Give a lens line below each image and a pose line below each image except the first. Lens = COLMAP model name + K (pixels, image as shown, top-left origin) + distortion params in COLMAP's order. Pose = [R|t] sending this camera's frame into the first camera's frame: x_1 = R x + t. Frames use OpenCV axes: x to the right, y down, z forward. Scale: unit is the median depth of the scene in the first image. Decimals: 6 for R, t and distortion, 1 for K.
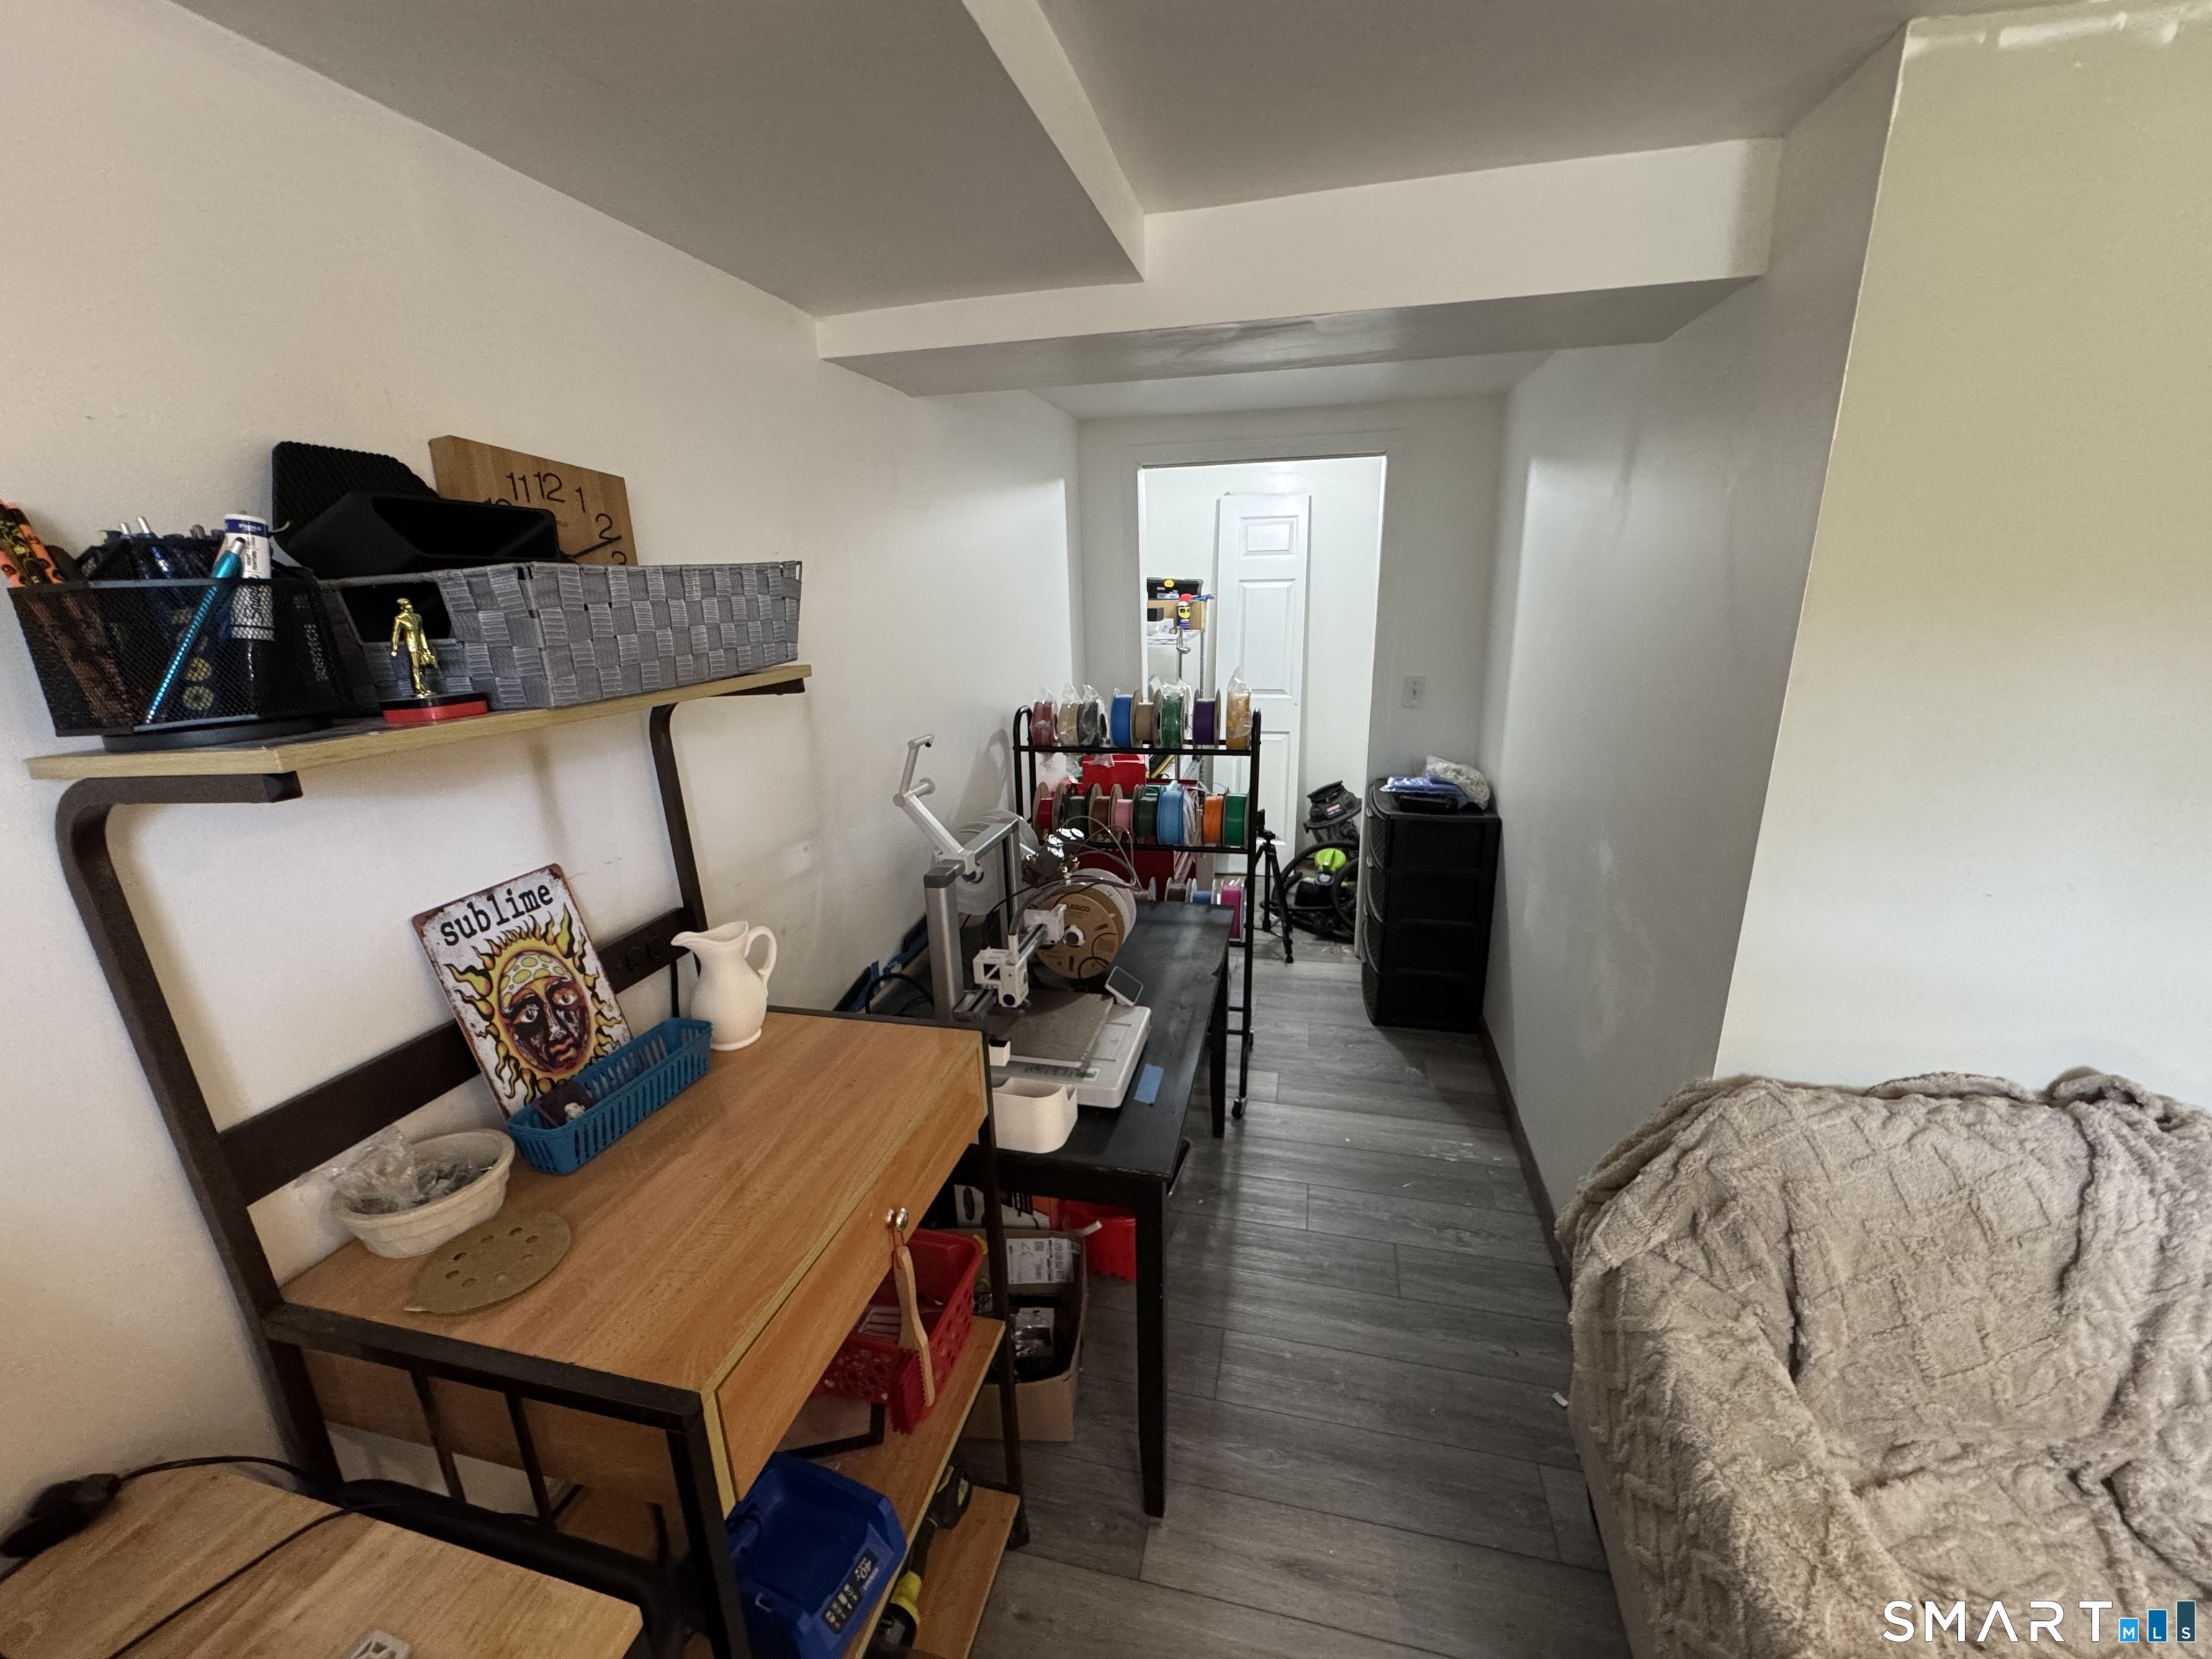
lens RADIAL K [[882.2, 0, 1102.9], [0, 882.2, 831.8], [0, 0, 1]] dist [-0.000600, 0.000193]
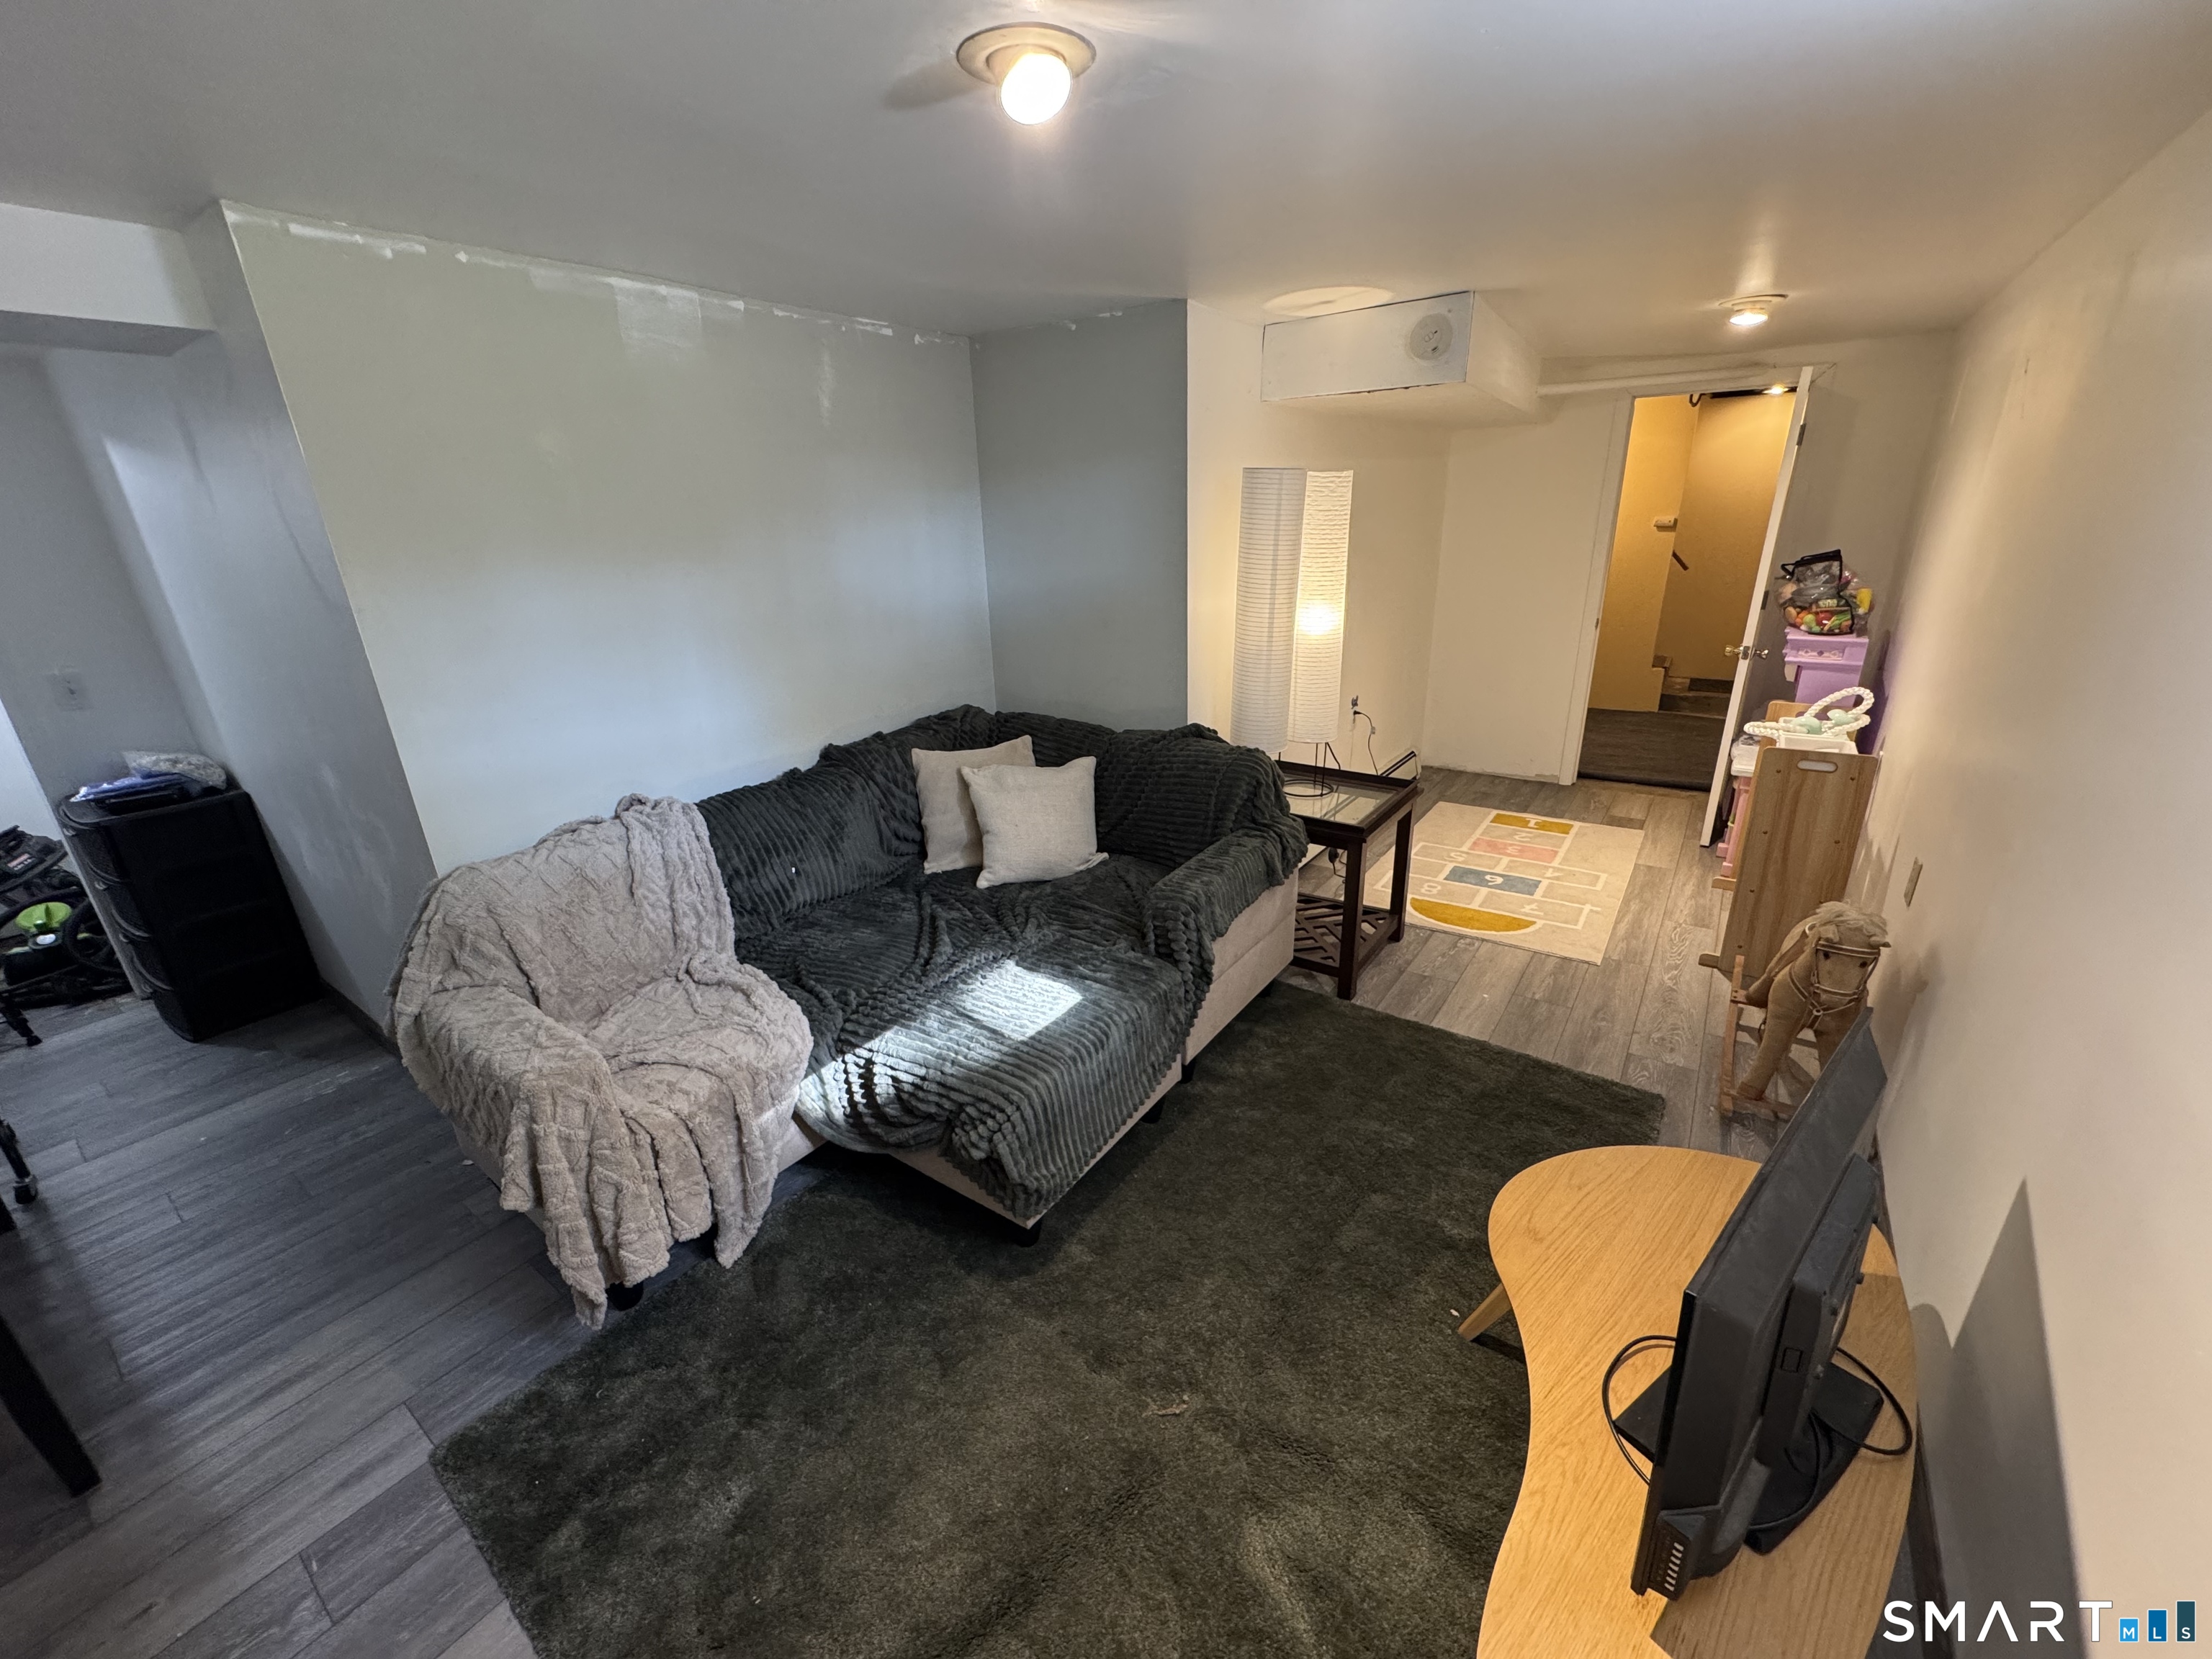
lens RADIAL K [[882.2, 0, 1104.6], [0, 882.2, 826.9], [0, 0, 1]] dist [-0.000600, 0.000193]
pose [[0.377772, -0.303810, 0.874636, -0.200094], [0.288337, 0.936264, 0.200678, 0.255090], [-0.879858, 0.176380, 0.441294, -0.789224]]
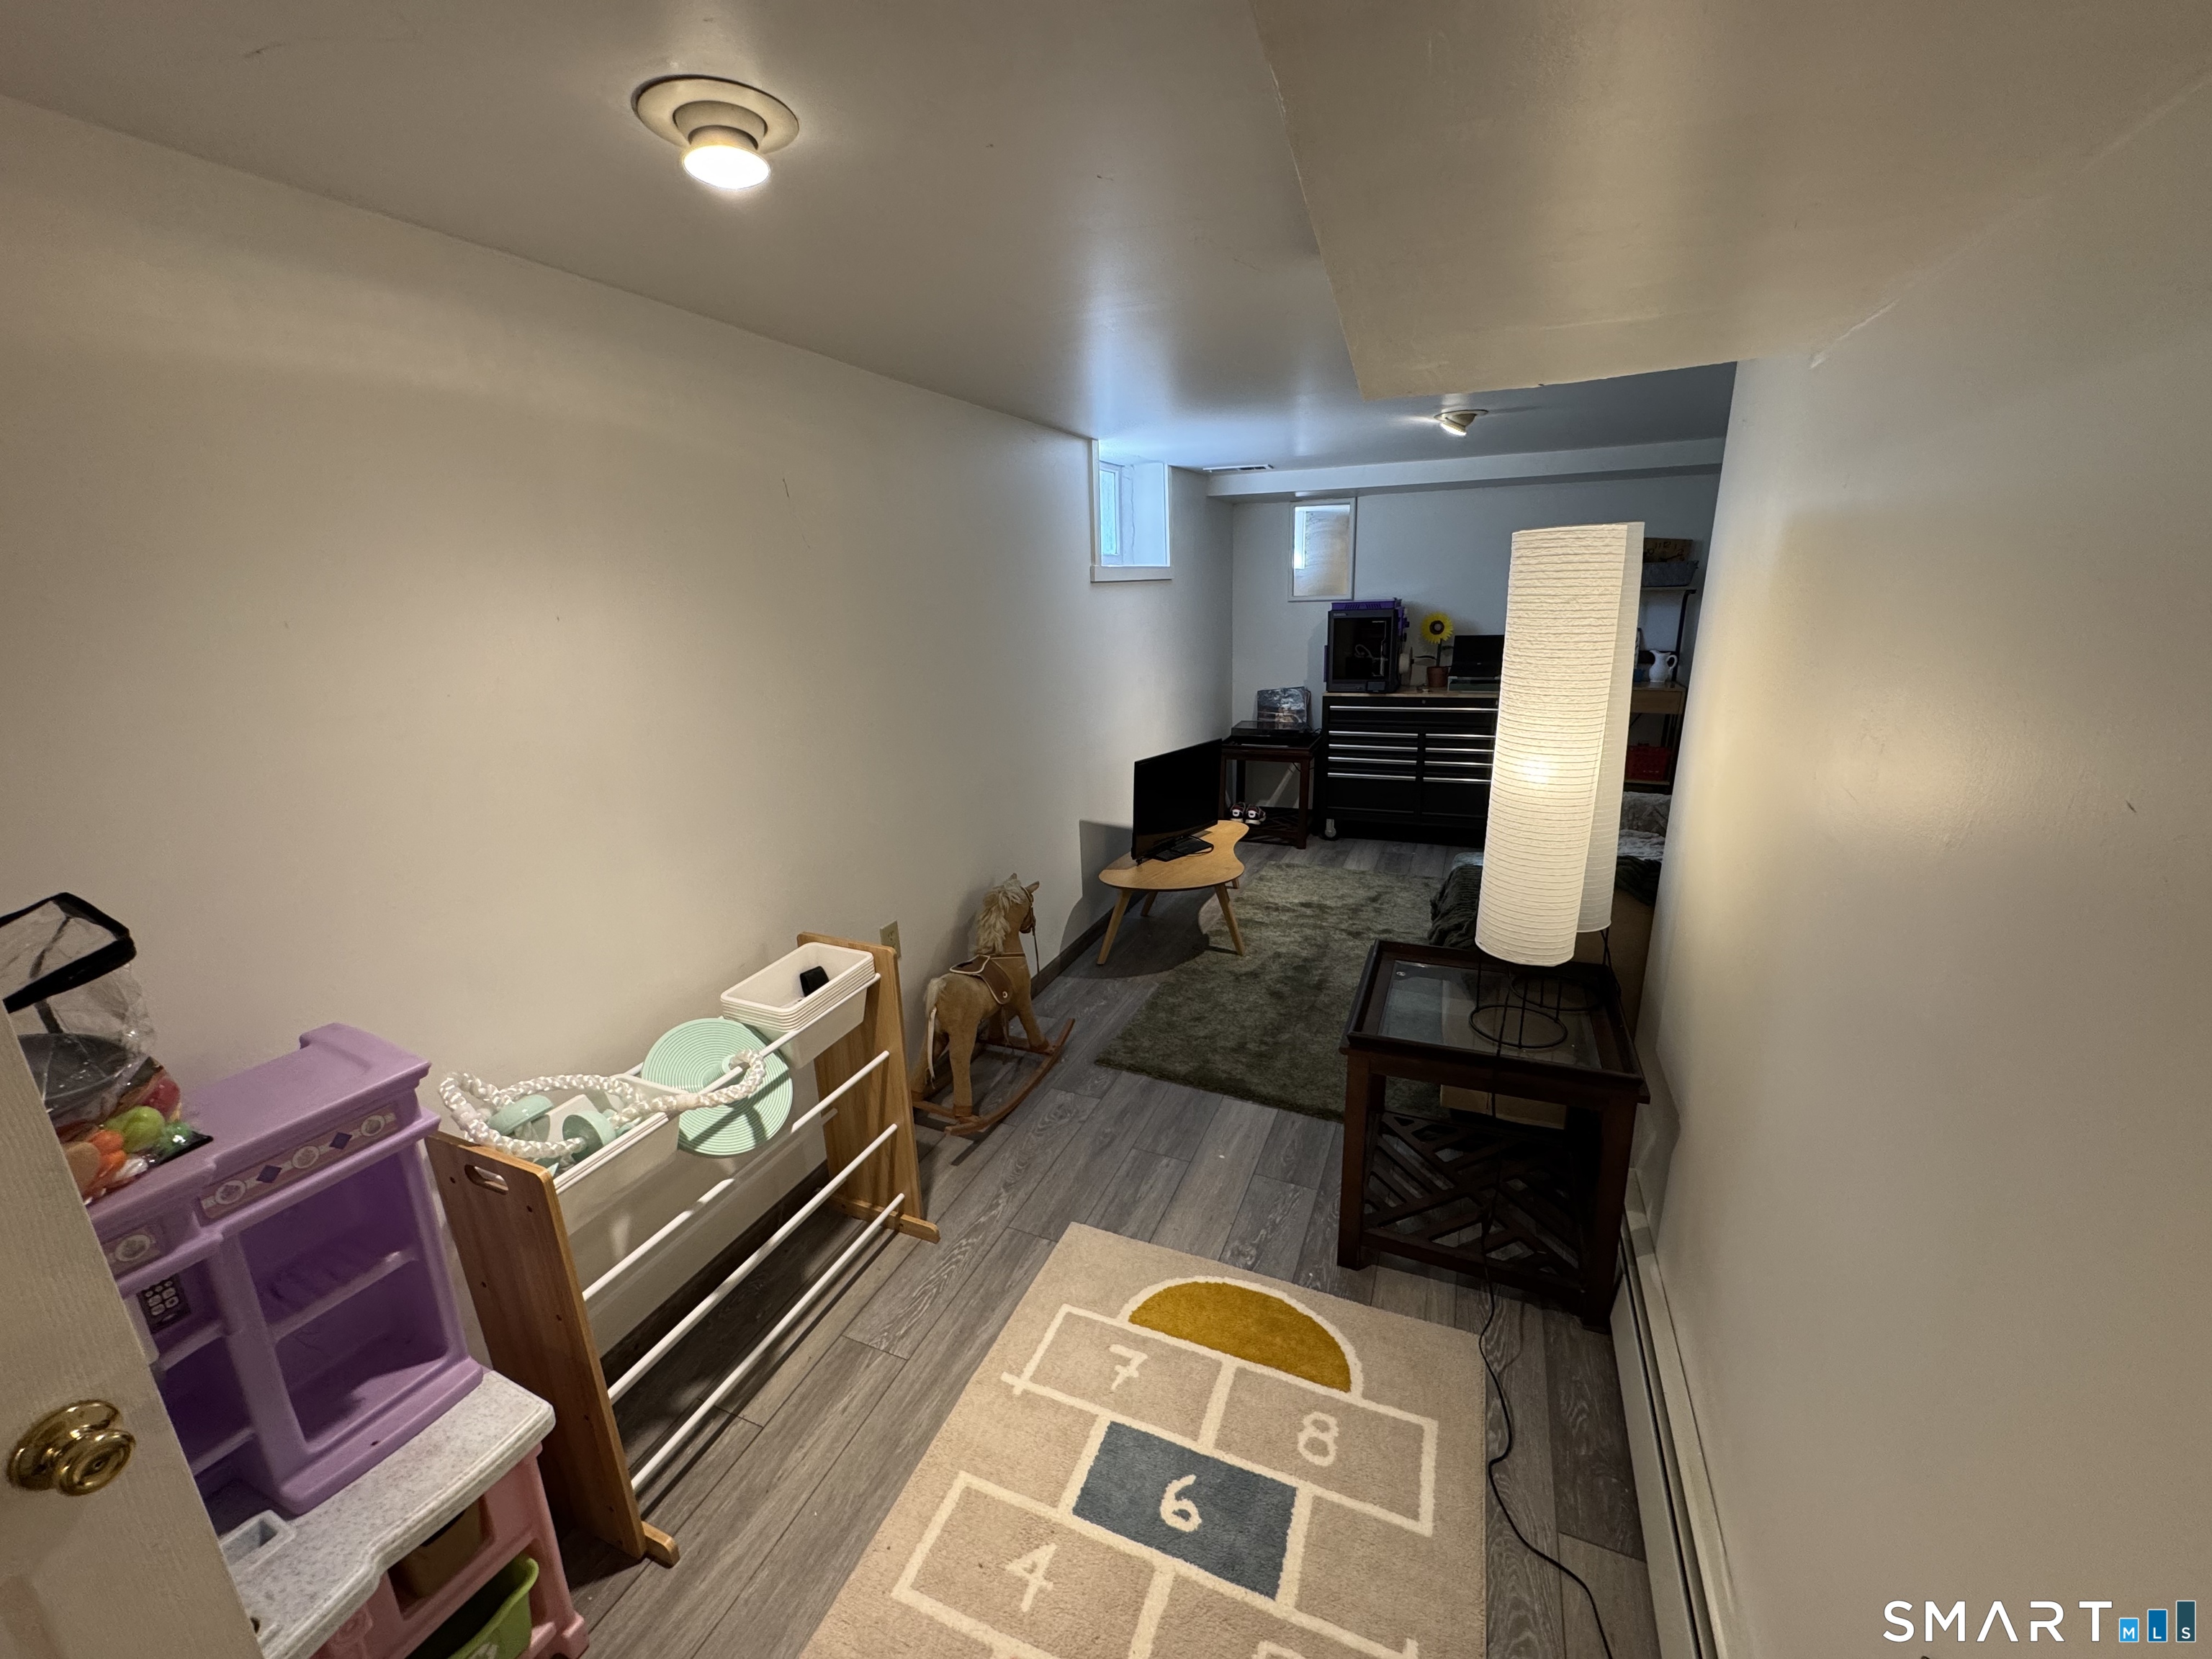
lens RADIAL K [[882.2, 0, 1099.9], [0, 882.2, 824.9], [0, 0, 1]] dist [-0.000600, 0.000193]
pose [[-0.173343, 0.290270, -0.941114, 4.094521], [-0.252060, 0.910678, 0.327309, 0.161853], [0.952060, 0.293954, -0.084694, -0.889173]]
